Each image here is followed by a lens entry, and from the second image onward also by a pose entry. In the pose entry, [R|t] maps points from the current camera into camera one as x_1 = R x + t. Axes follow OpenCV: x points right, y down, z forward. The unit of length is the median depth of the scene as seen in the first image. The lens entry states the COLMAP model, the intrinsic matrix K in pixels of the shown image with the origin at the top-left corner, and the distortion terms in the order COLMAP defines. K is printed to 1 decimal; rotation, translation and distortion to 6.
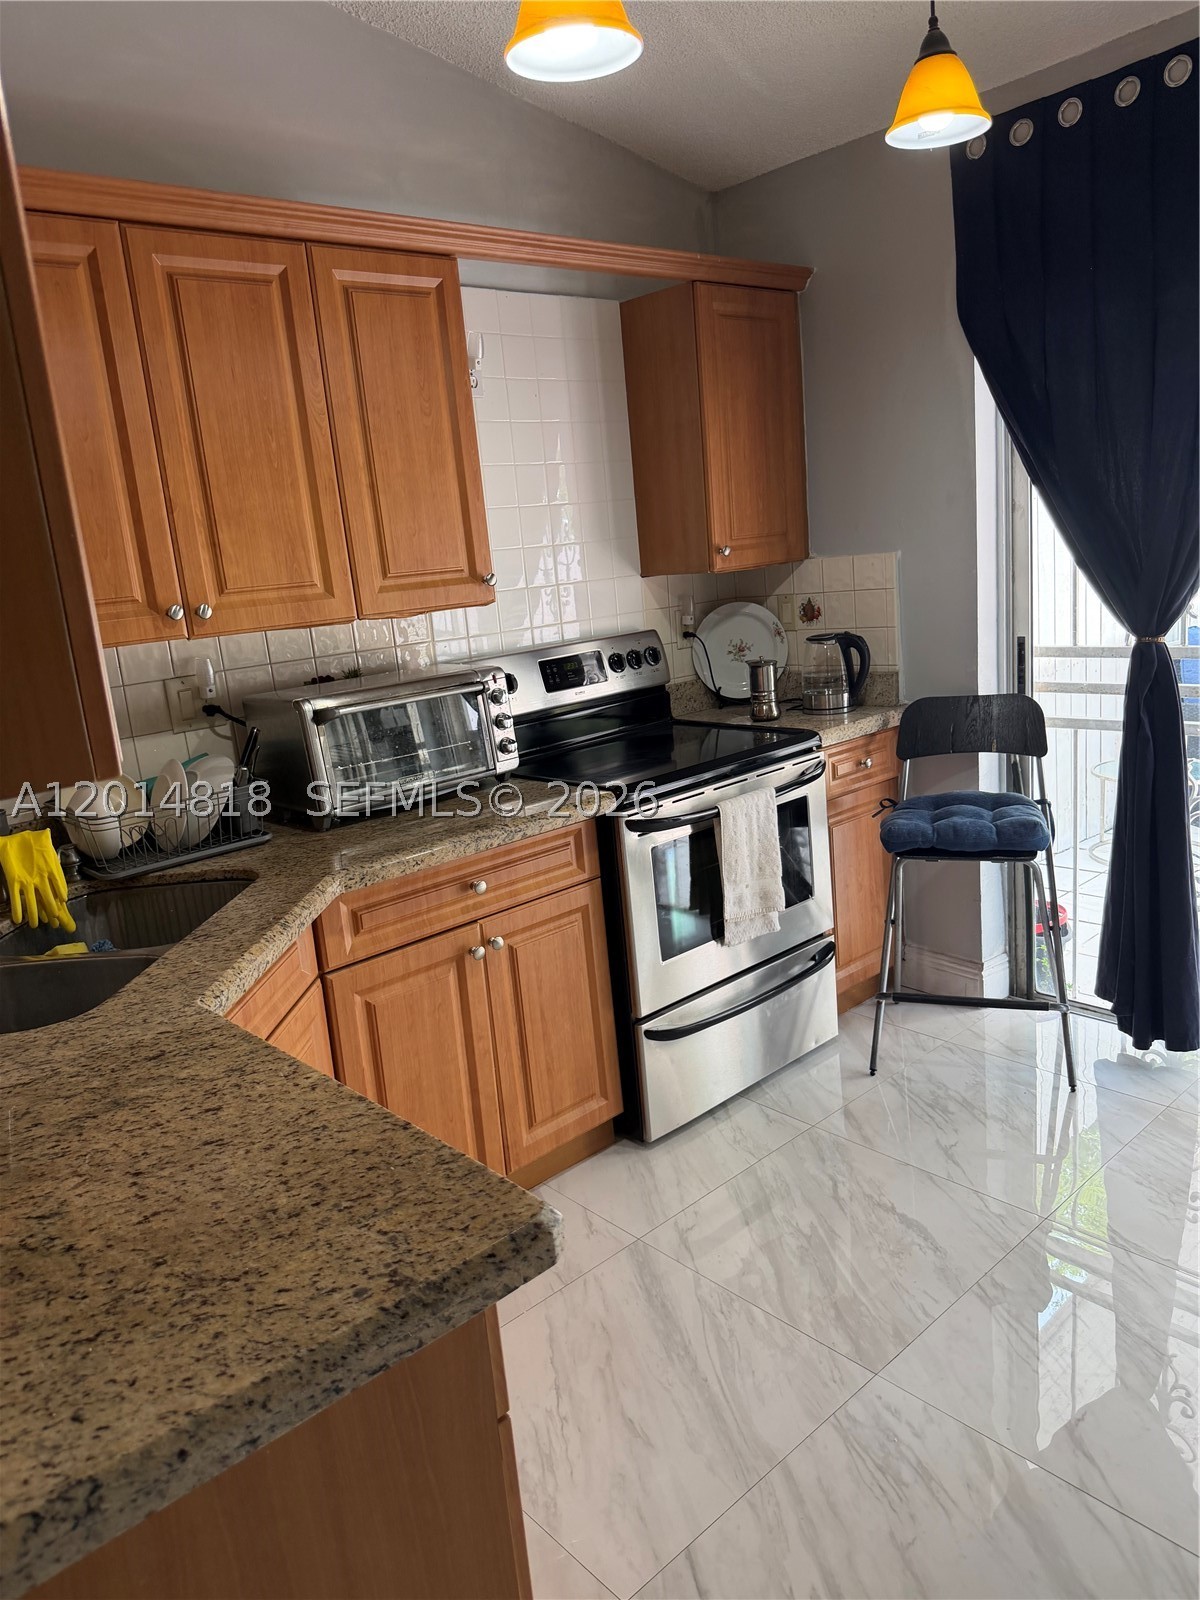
lens RADIAL K [[1134.9, 0, 603.2], [0, 1134.9, 805.2], [0, 0, 1]] dist [0.005607, -0.000445]
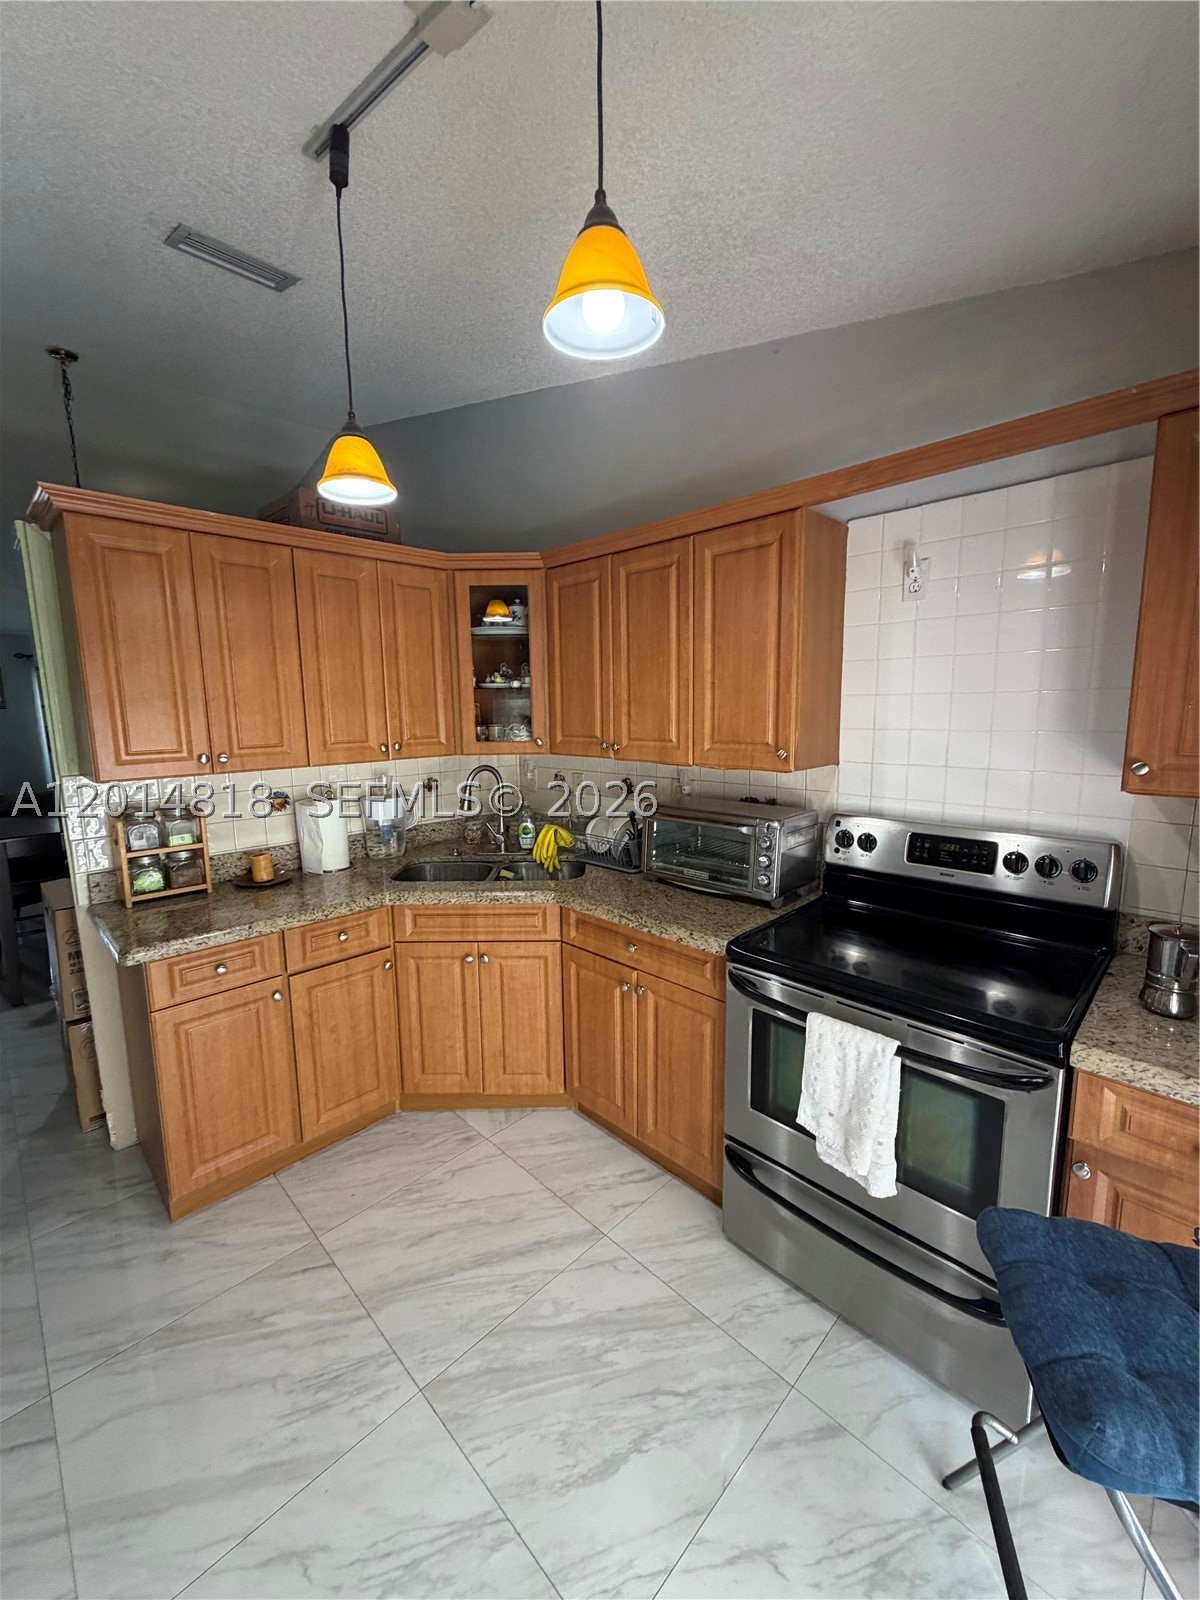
lens RADIAL K [[636.6, 0, 601.7], [0, 636.6, 796.9], [0, 0, 1]] dist [0.000603, -0.000356]
pose [[0.051286, 0.231797, -0.971411, 0.684600], [-0.217412, 0.951954, 0.215676, -0.302656], [0.974732, 0.200135, 0.099218, 0.841874]]
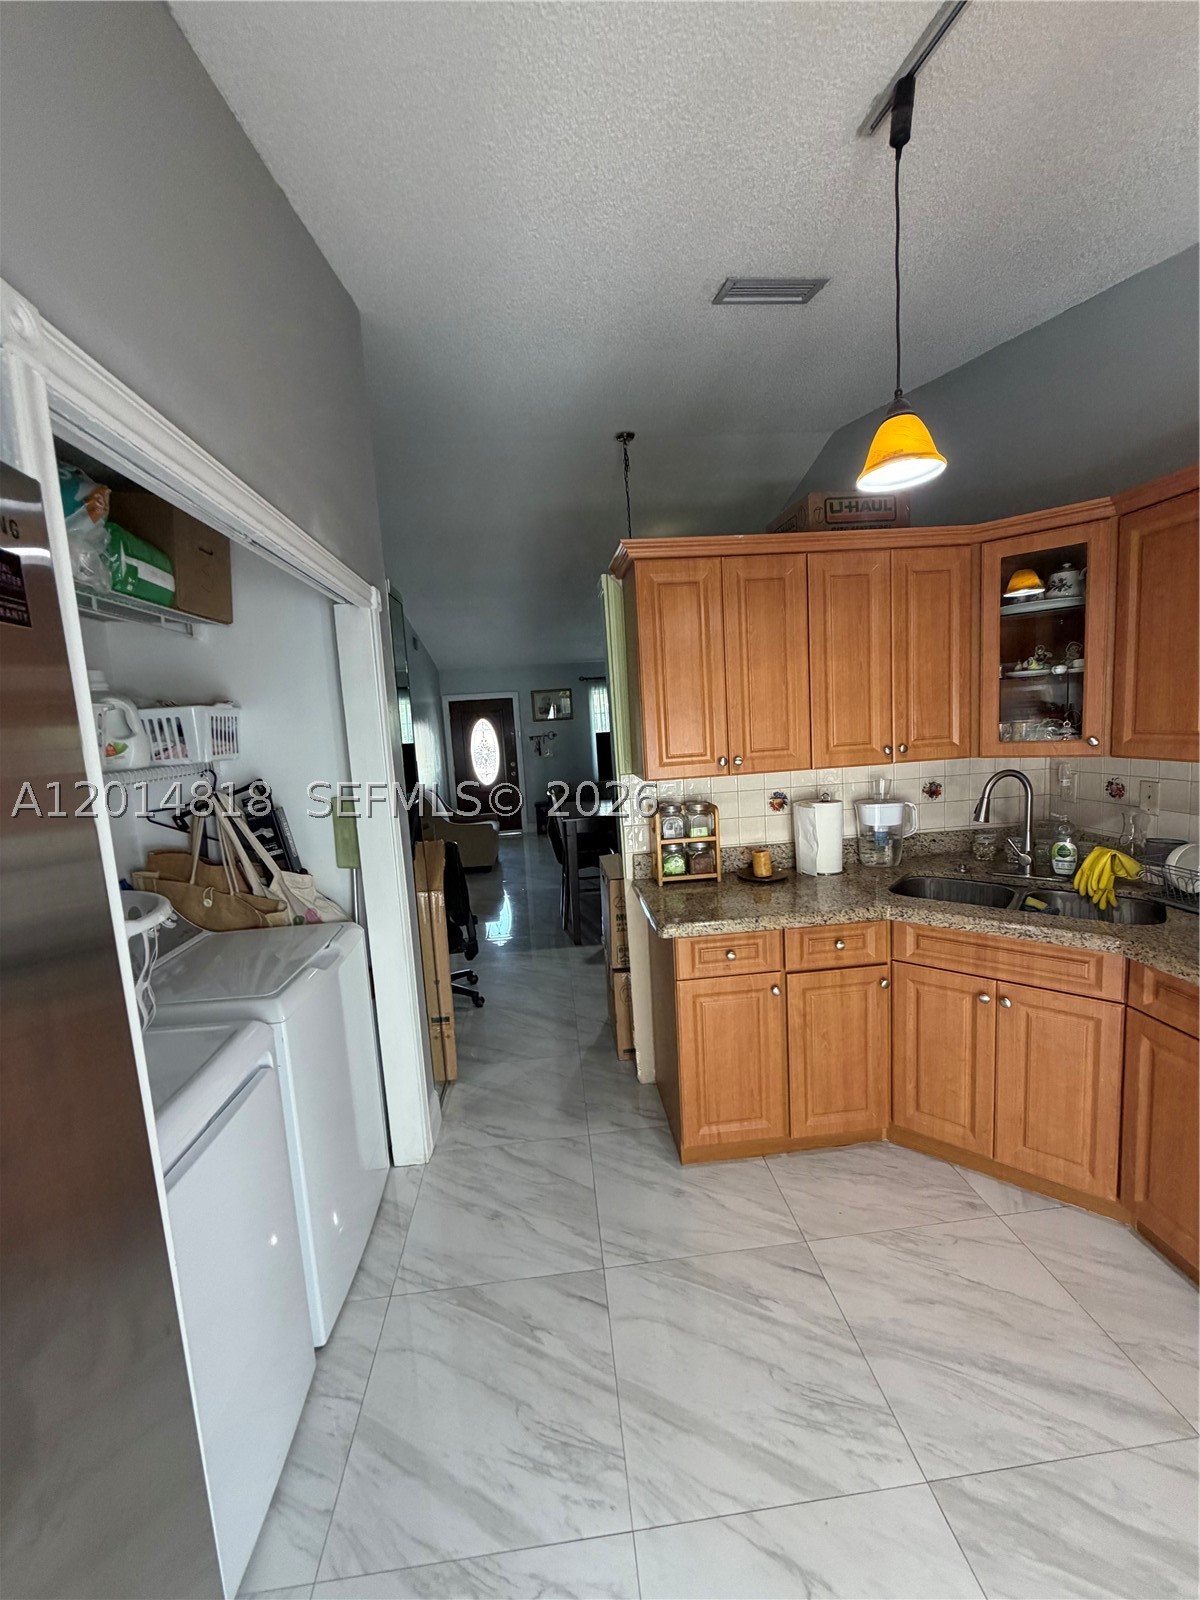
lens RADIAL K [[636.6, 0, 600.6], [0, 636.6, 797.4], [0, 0, 1]] dist [0.000603, -0.000356]
pose [[-0.591202, 0.224366, -0.774687, 0.665607], [-0.067896, 0.943271, 0.325007, -0.294919], [0.803660, 0.244743, -0.542431, 0.773650]]
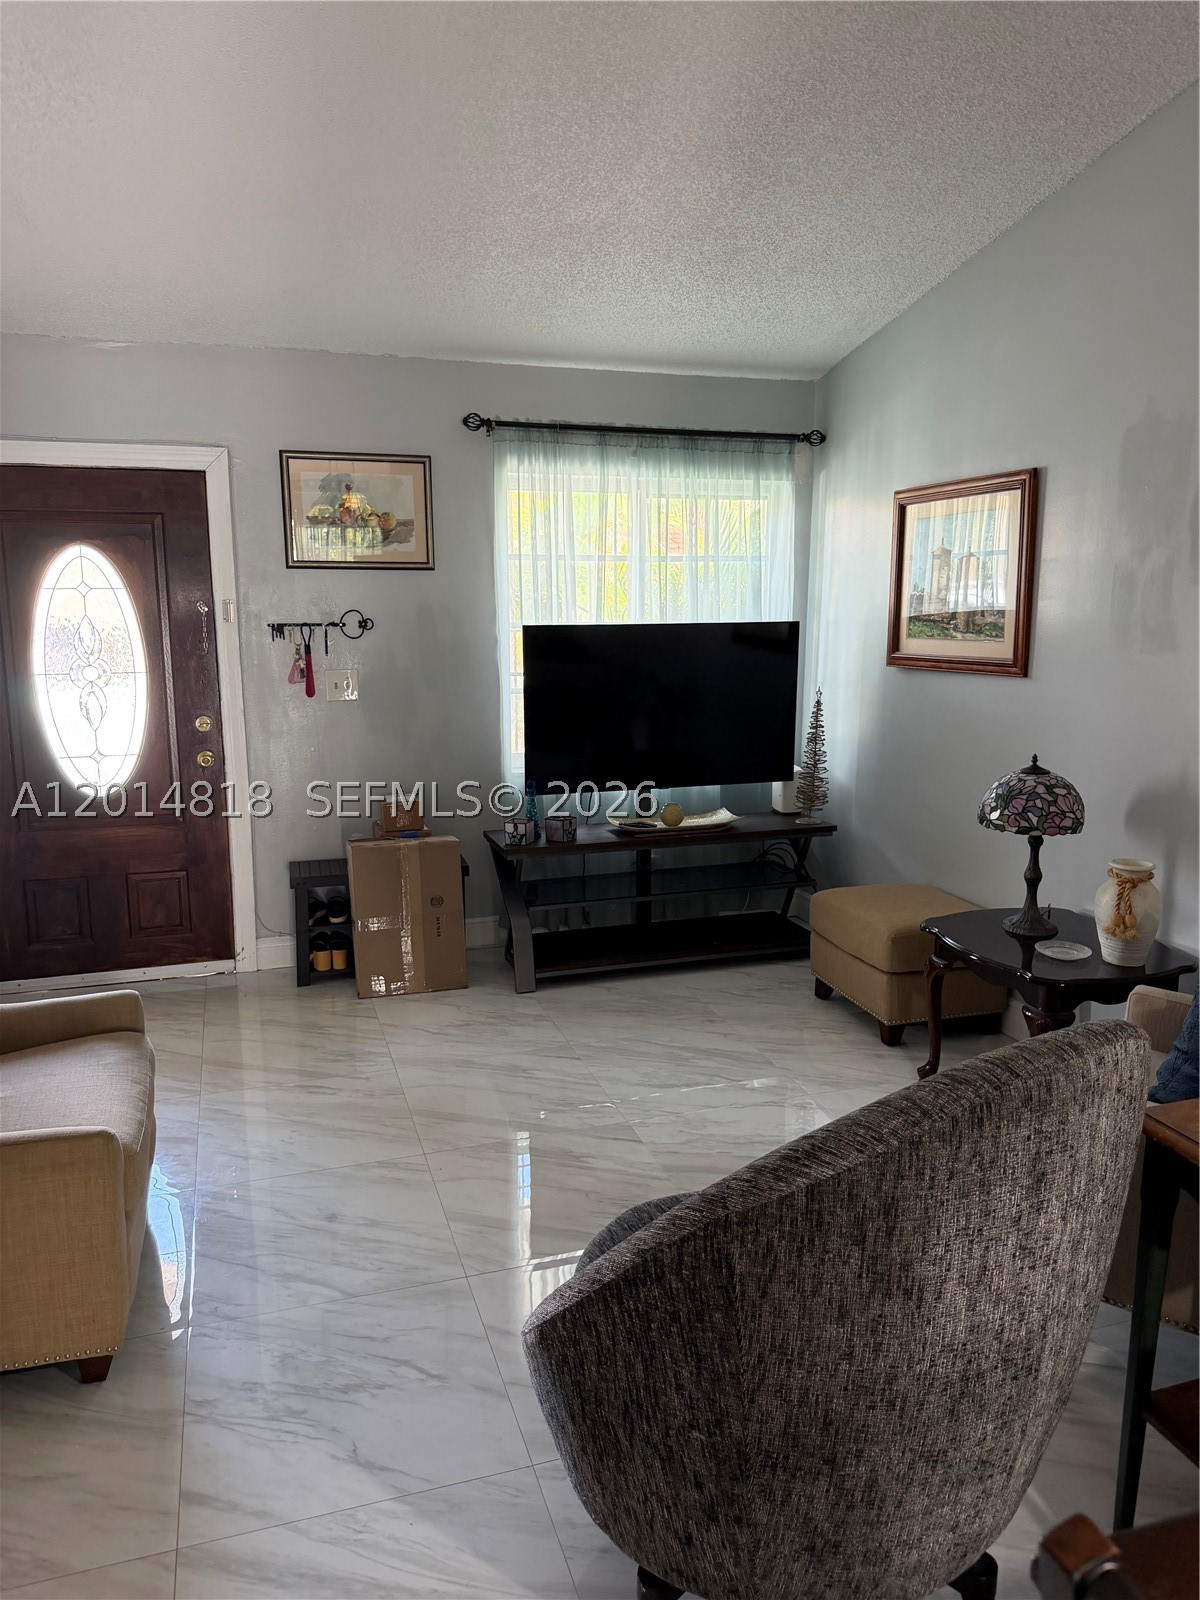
lens RADIAL K [[1134.9, 0, 604.1], [0, 1134.9, 797.9], [0, 0, 1]] dist [0.005607, -0.000445]
pose [[-0.400863, 0.254966, -0.879944, 0.342620], [-0.165050, 0.924678, 0.343117, -0.180214], [0.901148, 0.282778, -0.328587, 0.446814]]
